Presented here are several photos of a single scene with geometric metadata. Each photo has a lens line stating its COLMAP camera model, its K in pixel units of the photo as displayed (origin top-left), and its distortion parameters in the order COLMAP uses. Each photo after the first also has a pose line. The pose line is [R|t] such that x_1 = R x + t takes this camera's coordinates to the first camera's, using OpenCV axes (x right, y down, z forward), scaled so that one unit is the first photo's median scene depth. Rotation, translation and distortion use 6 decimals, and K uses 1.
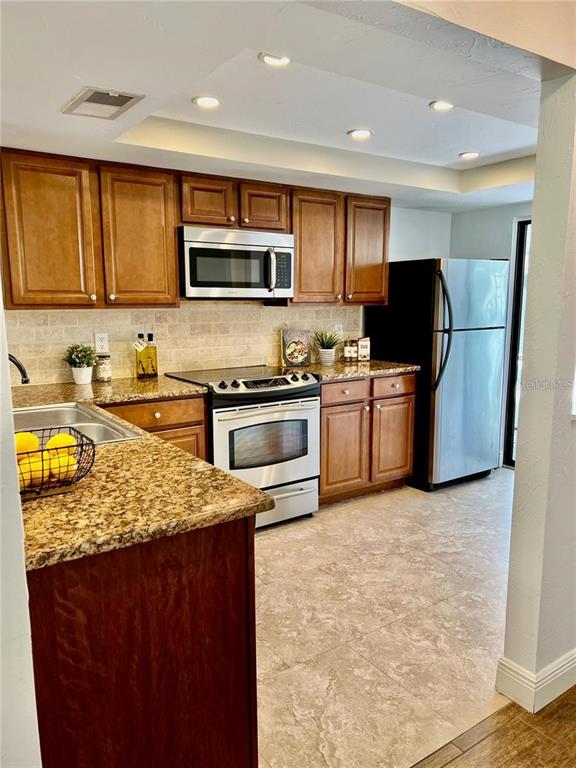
lens RADIAL K [[585.5, 0, 287.3], [0, 585.5, 388.3], [0, 0, 1]] dist [0.046103, -0.043466]
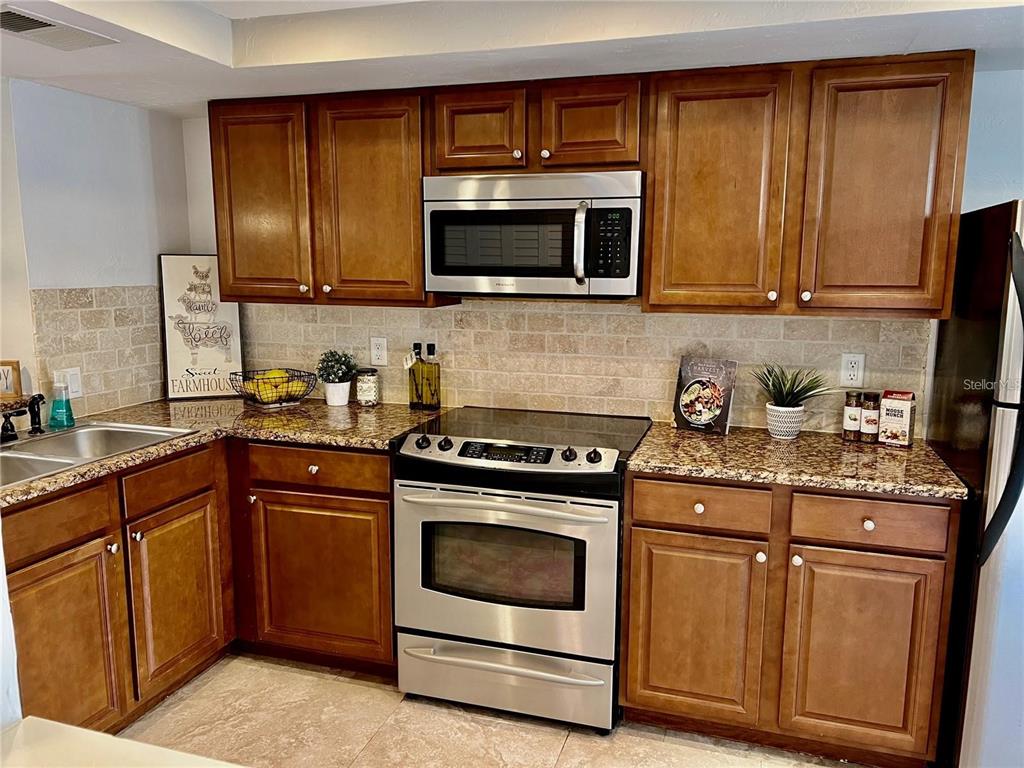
lens RADIAL K [[780.7, 0, 513.7], [0, 780.7, 379.7], [0, 0, 1]] dist [0.046103, -0.043466]
pose [[0.609129, 0.123560, -0.783387, 0.500035], [-0.129088, 0.990063, 0.055785, -0.111618], [0.782495, 0.067146, 0.619026, 0.526040]]
